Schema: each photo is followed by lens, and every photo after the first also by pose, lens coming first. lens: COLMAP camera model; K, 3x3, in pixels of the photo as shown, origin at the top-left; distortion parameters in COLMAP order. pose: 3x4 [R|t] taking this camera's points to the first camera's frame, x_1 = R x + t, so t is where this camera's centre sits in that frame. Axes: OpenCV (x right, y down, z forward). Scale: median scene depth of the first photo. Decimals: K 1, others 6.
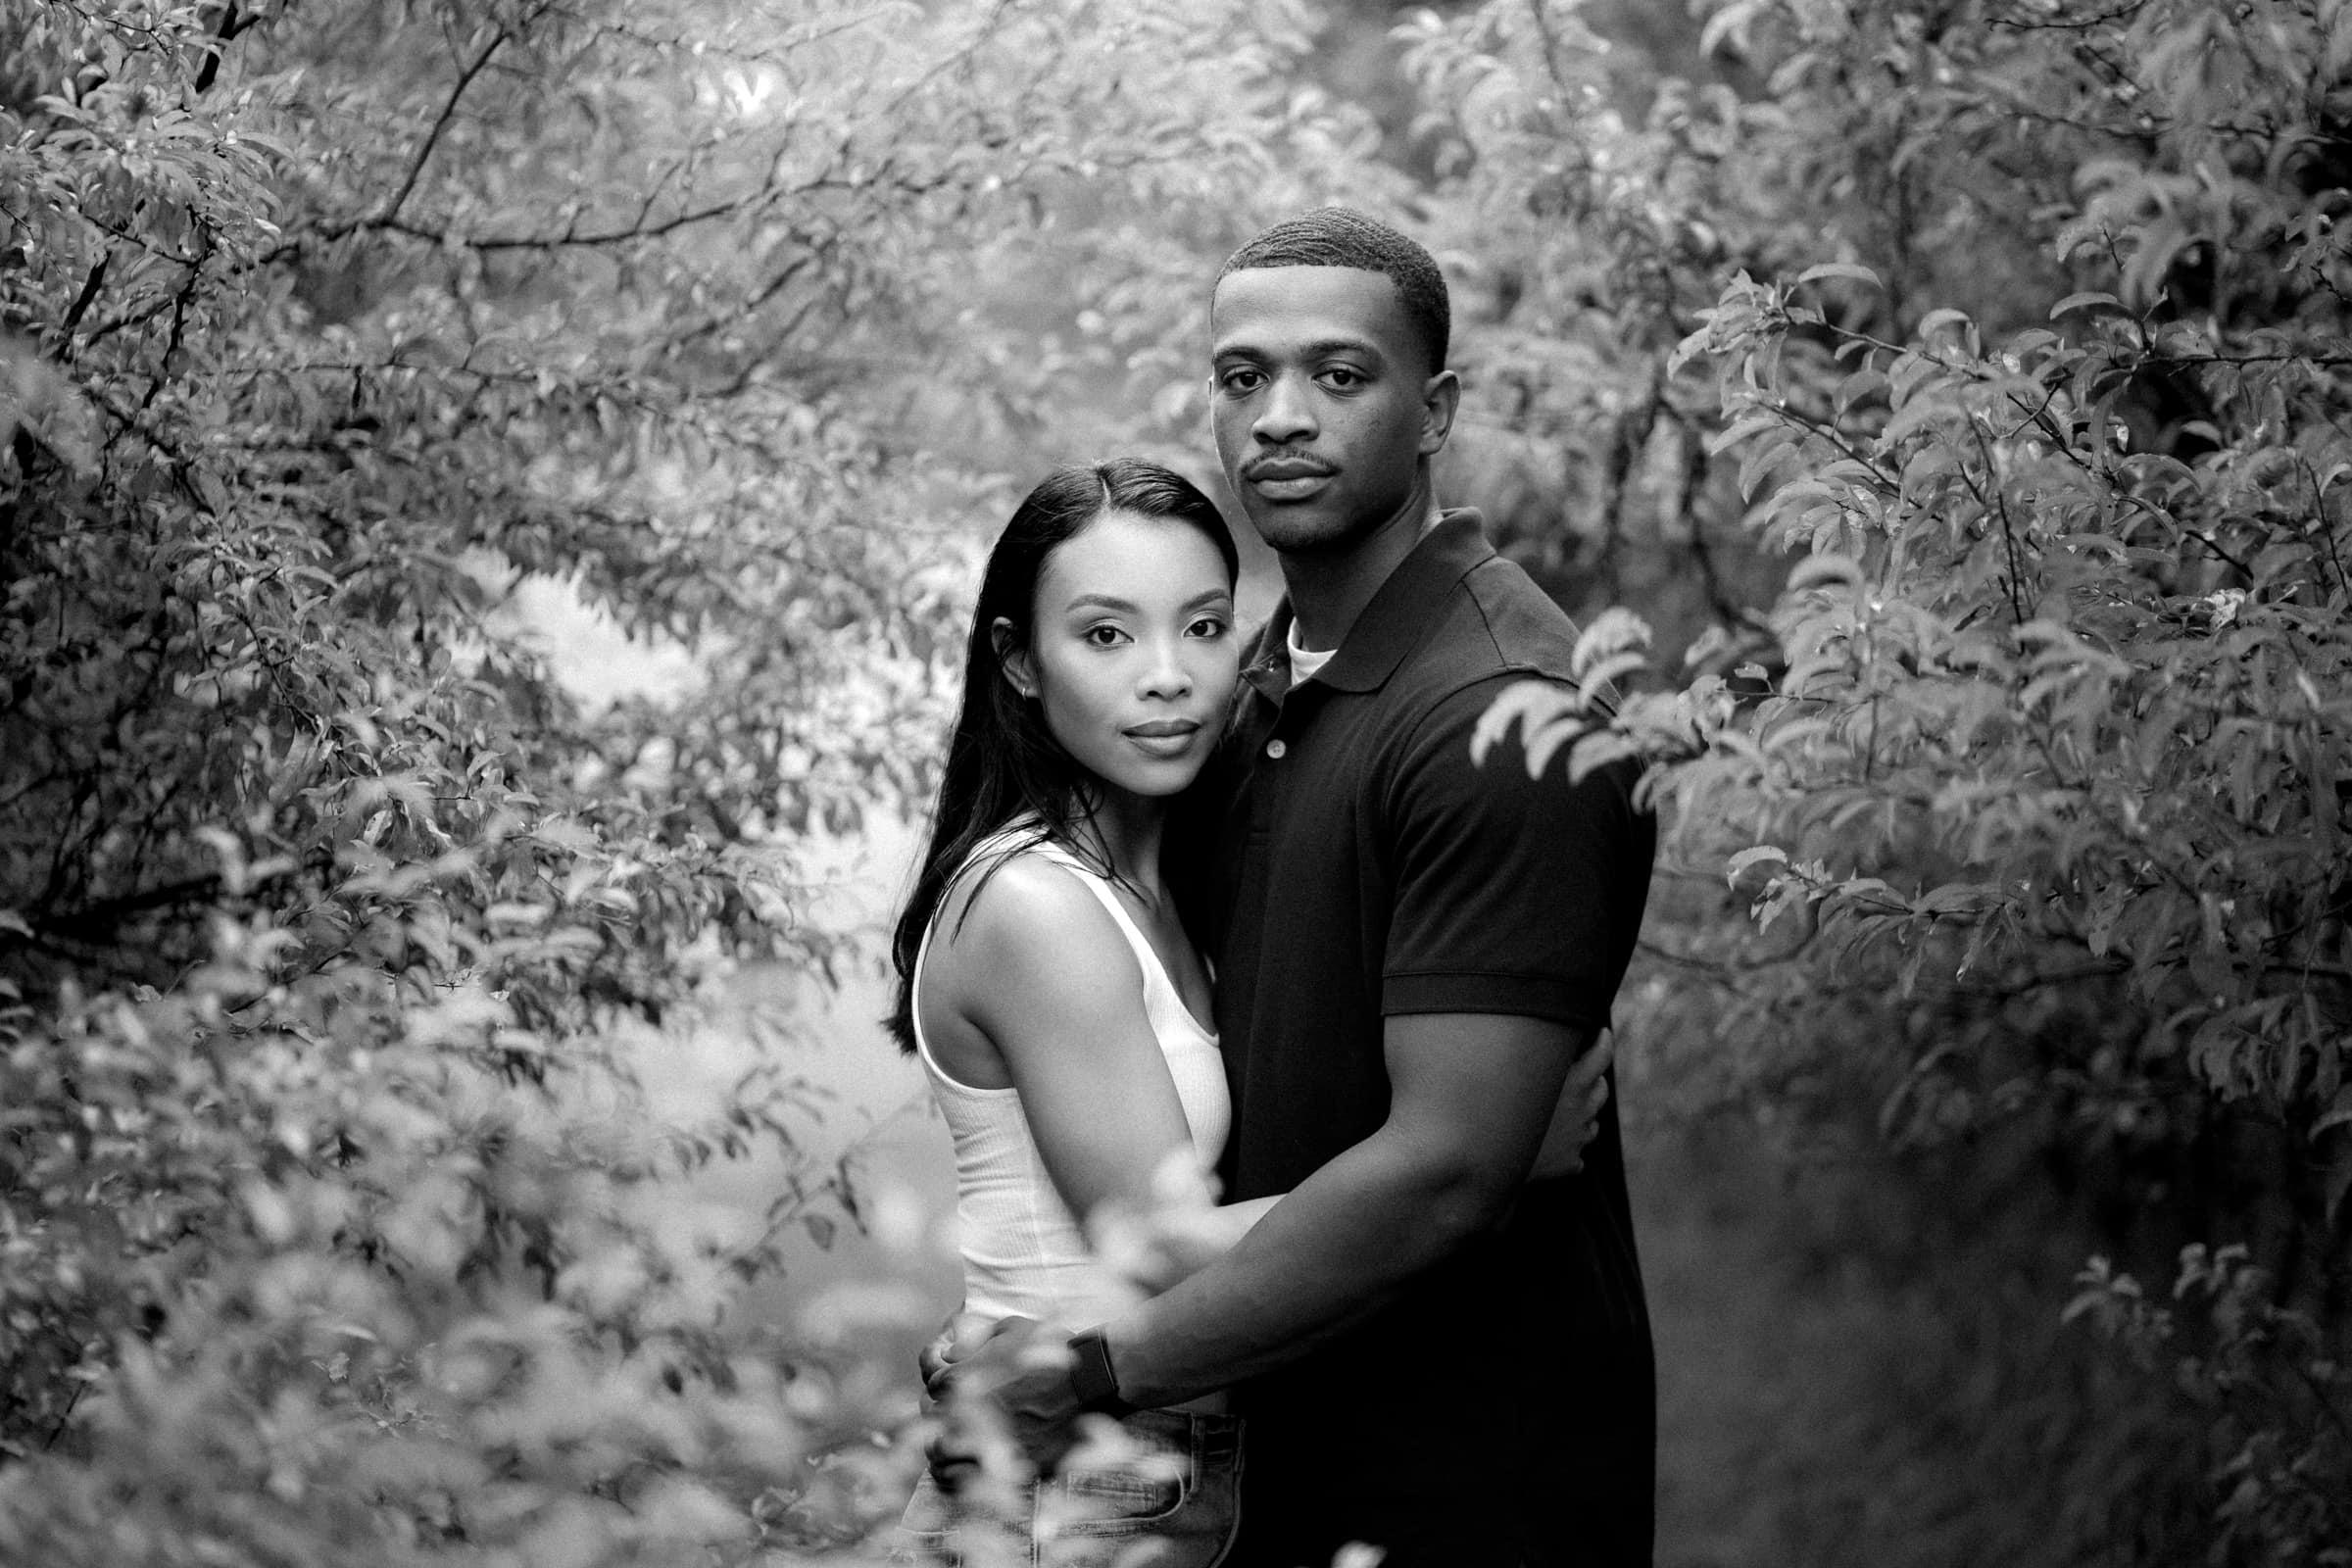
lens RADIAL K [[5469.8, 0, 1176.0], [0, 5469.8, 784.0], [0, 0, 1]] dist [0.239220, -4.335322]
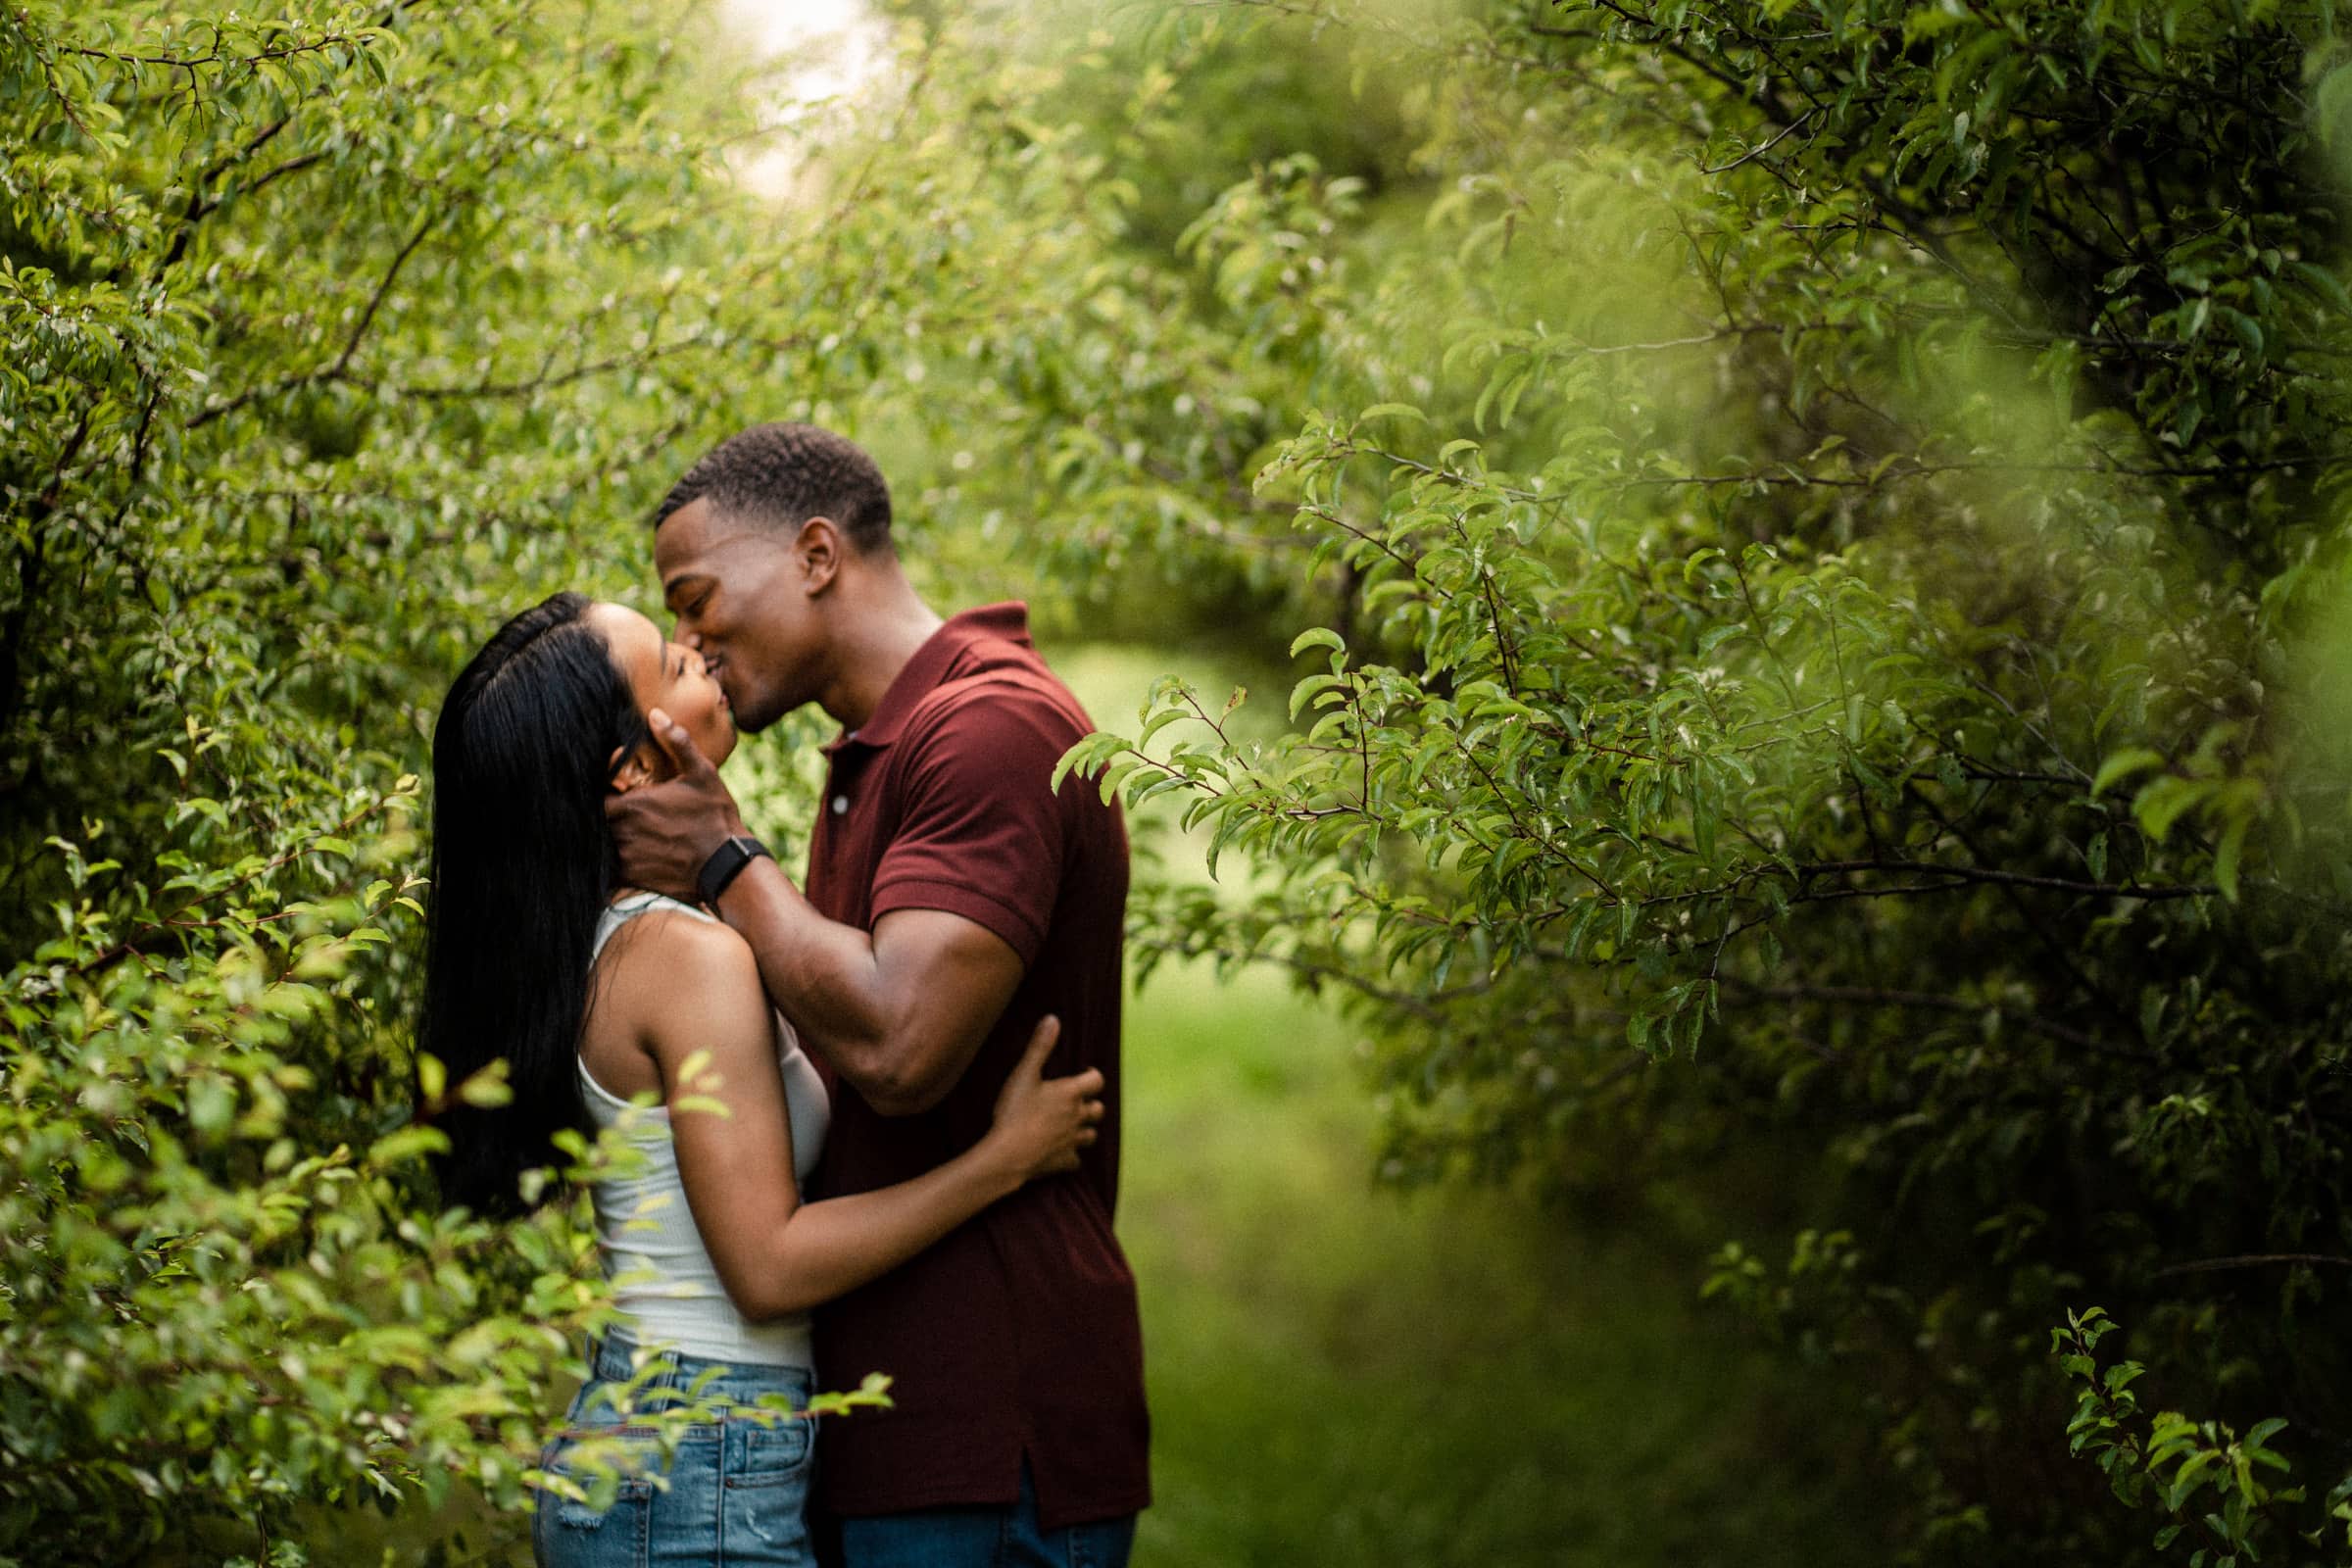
lens RADIAL K [[5469.8, 0, 1176.0], [0, 5469.8, 784.0], [0, 0, 1]] dist [0.239220, -4.335322]
pose [[0.998931, 0.003408, -0.046099, 0.101168], [-0.004798, 0.999536, -0.030073, 0.022872], [0.045975, 0.030262, 0.998484, -0.191933]]
